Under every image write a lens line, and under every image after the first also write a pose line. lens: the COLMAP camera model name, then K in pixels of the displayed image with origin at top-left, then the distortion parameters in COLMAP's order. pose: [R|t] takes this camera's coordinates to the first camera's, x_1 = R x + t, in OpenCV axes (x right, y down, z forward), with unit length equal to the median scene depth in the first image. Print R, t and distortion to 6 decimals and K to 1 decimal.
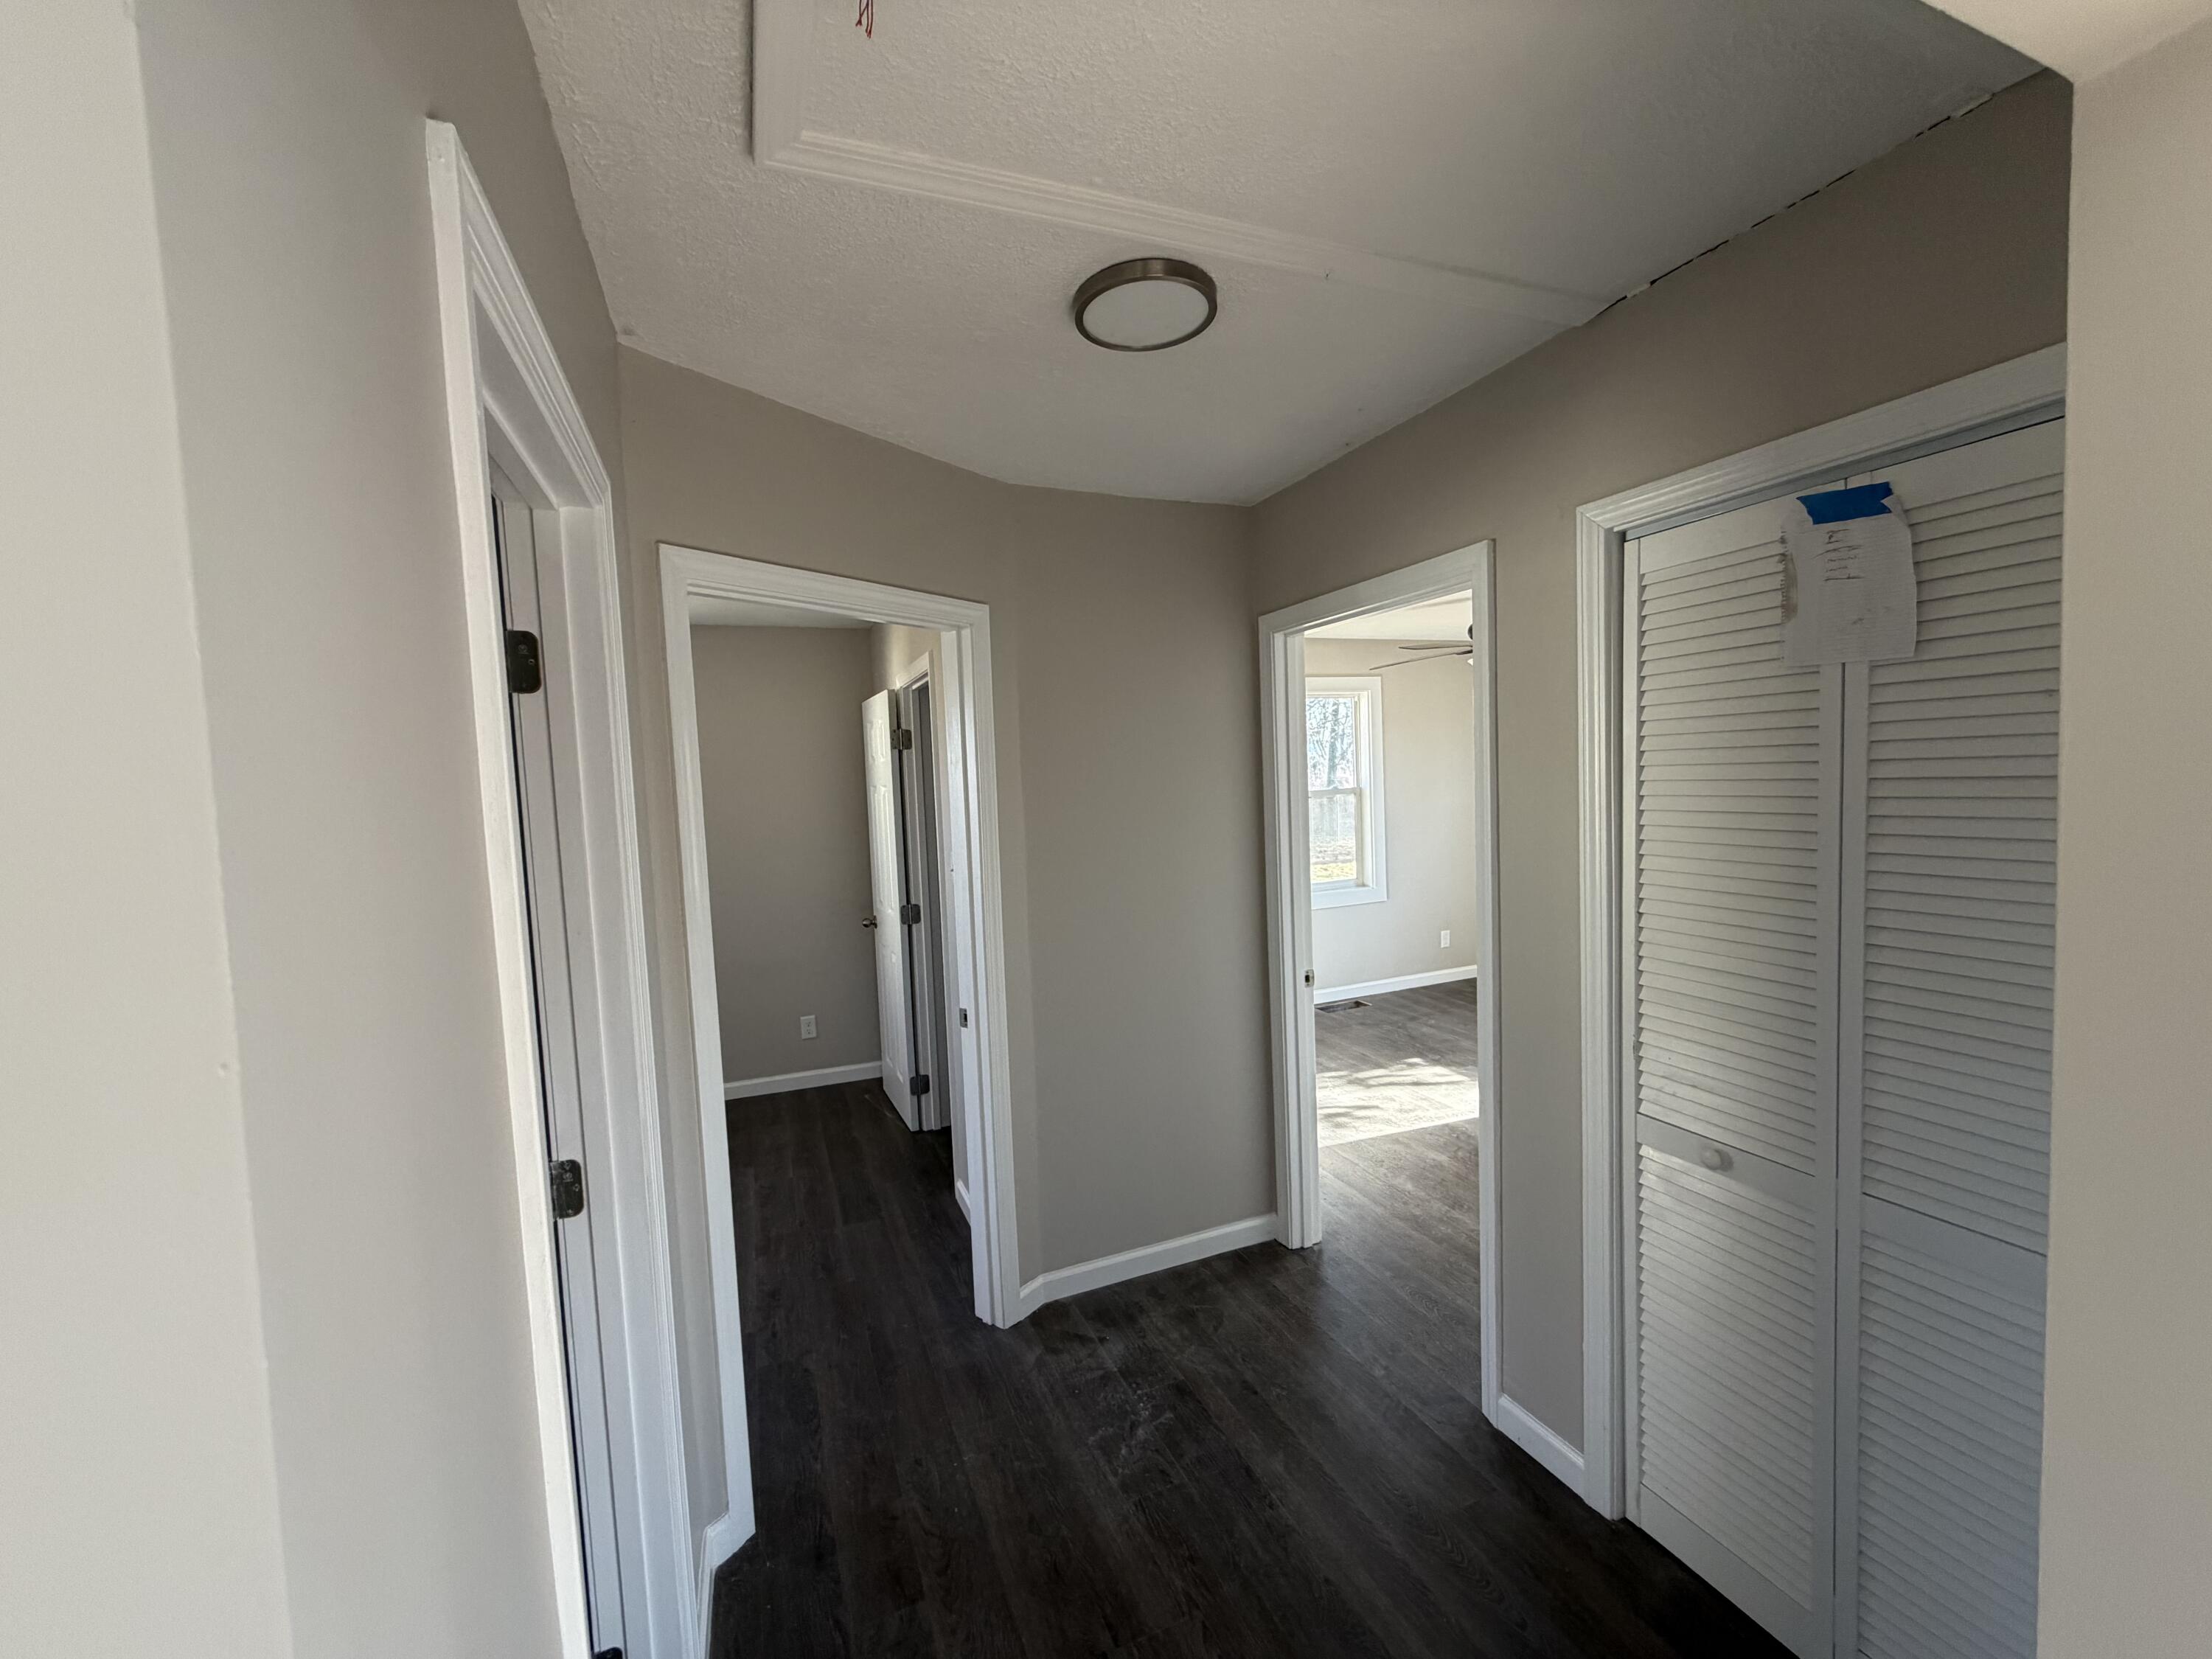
lens RADIAL K [[888.3, 0, 1106.0], [0, 888.3, 829.5], [0, 0, 1]] dist [0.002465, 0.000088]
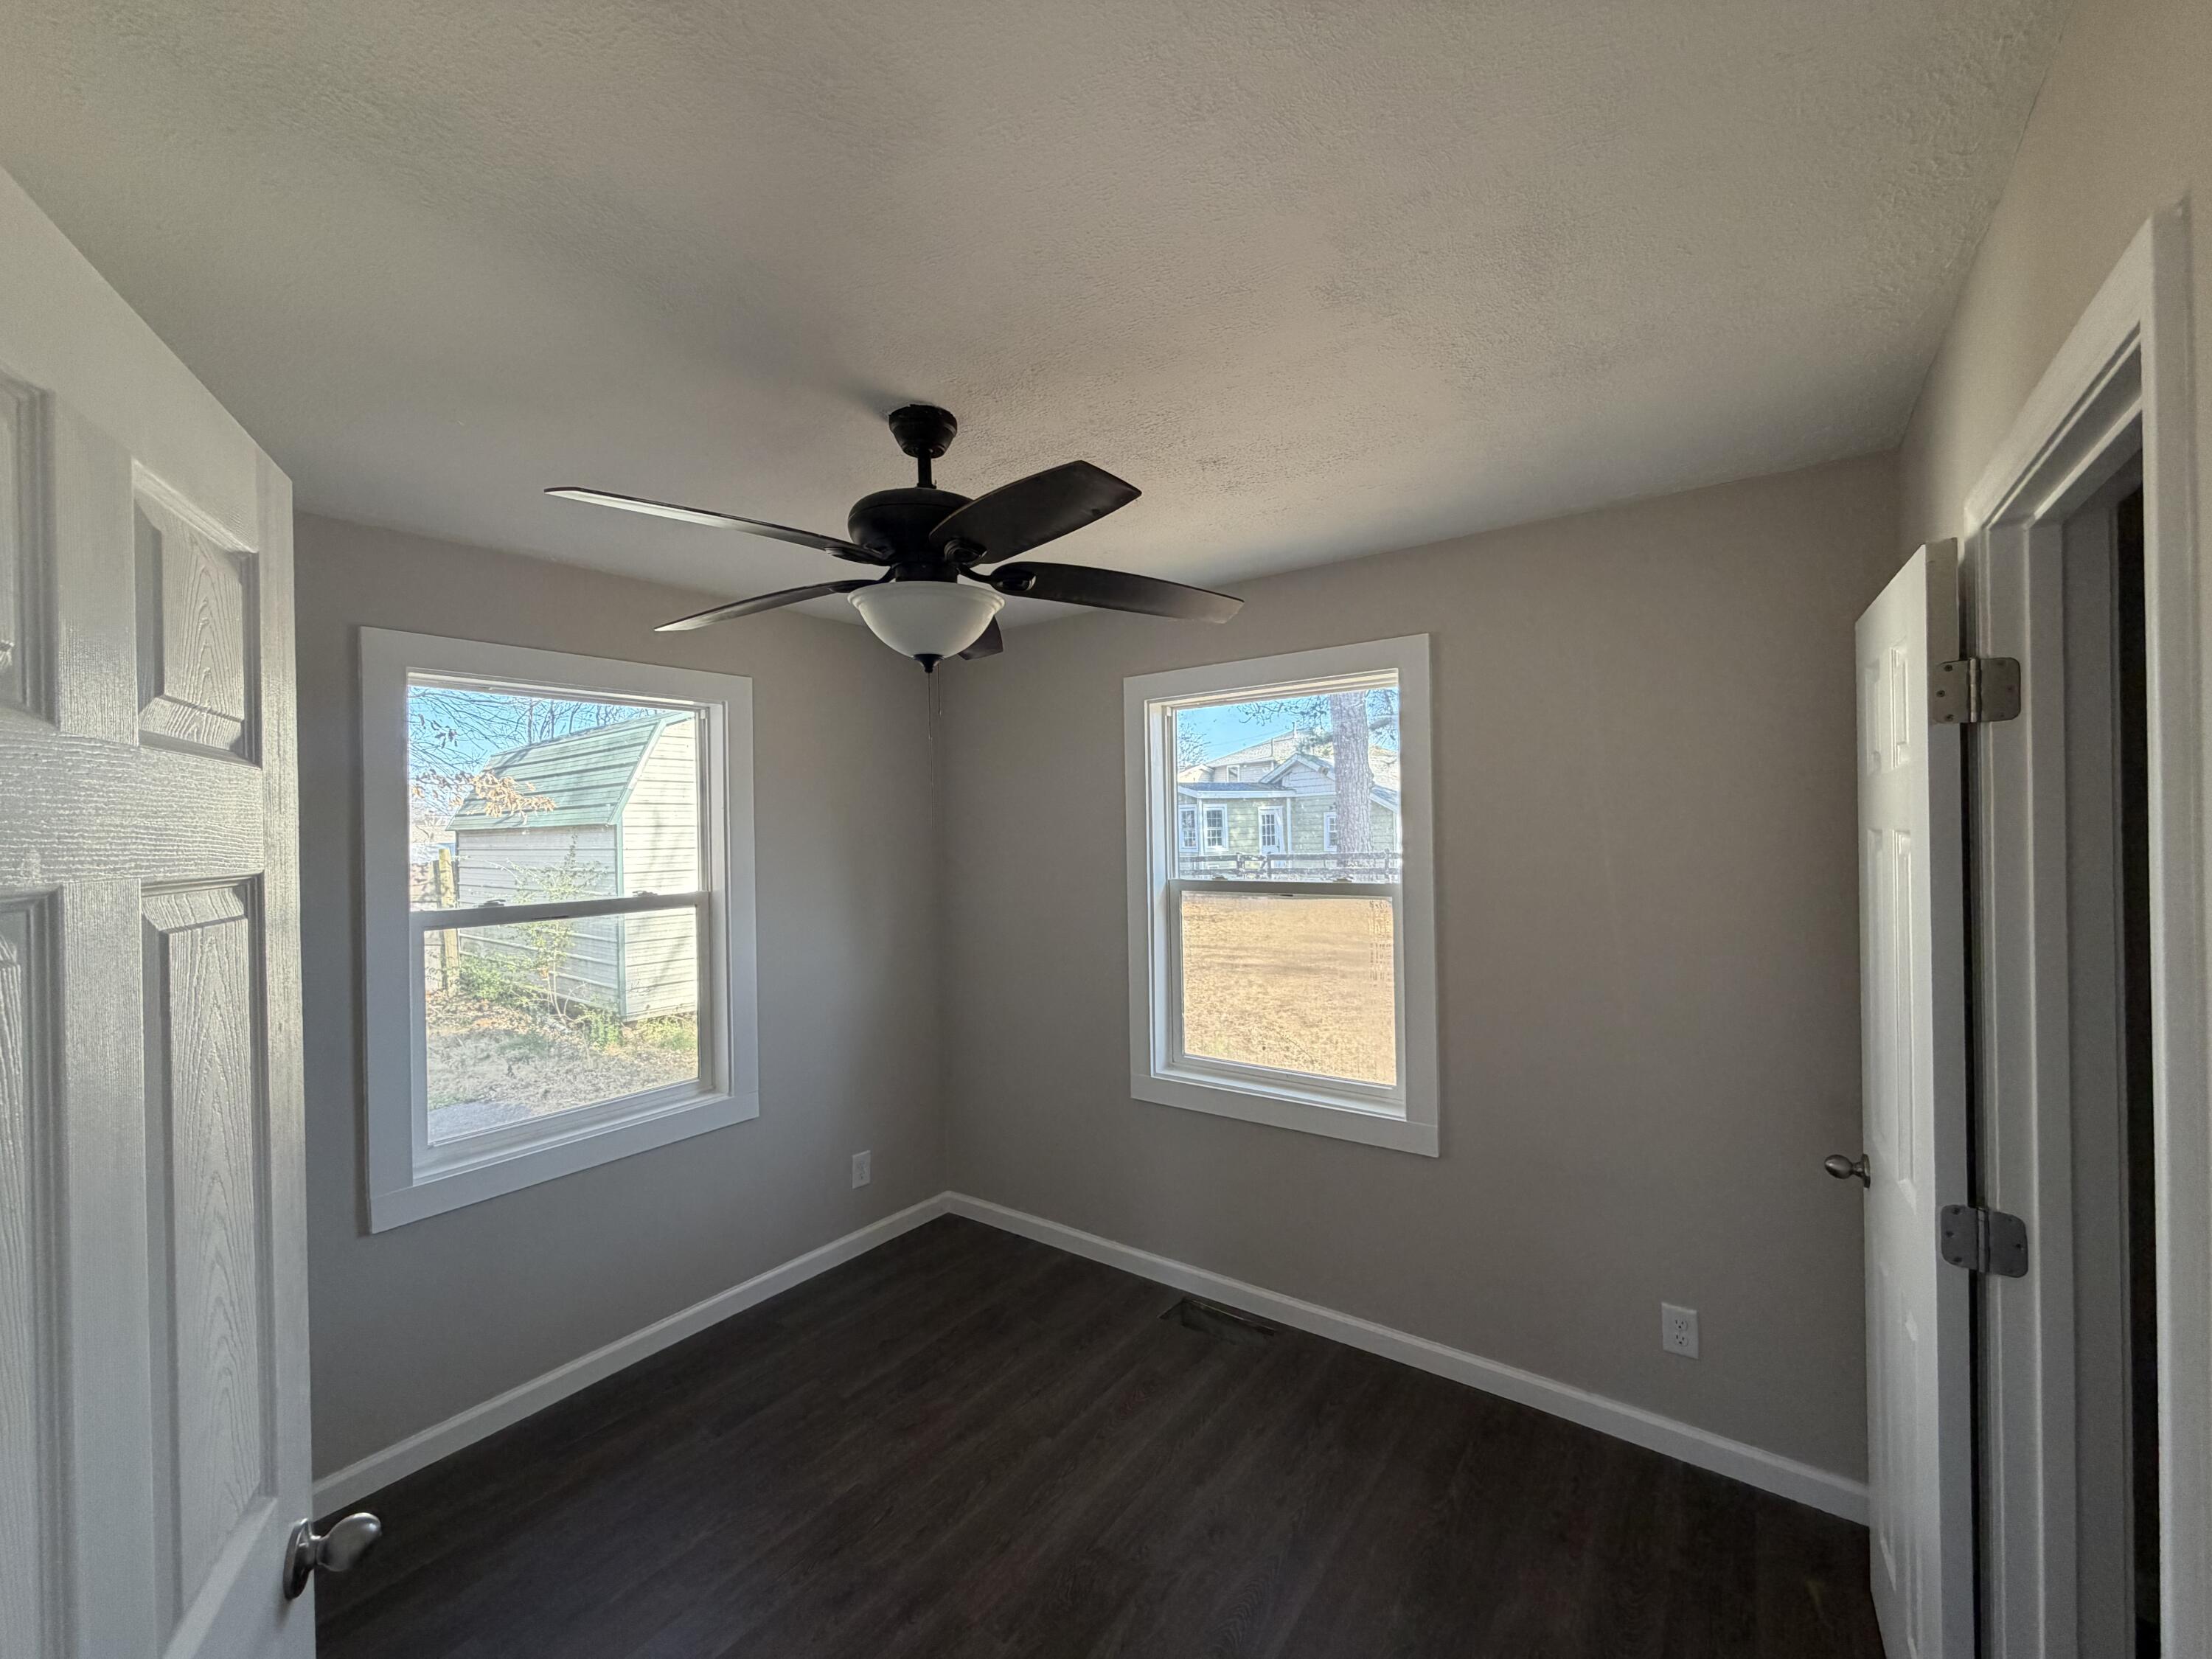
lens RADIAL K [[888.3, 0, 1106.0], [0, 888.3, 829.5], [0, 0, 1]] dist [0.002465, 0.000088]
pose [[0.531059, 0.032611, -0.846707, -0.121262], [-0.057367, 0.998350, 0.002471, -0.033635], [0.845391, 0.047261, 0.532053, 0.556360]]
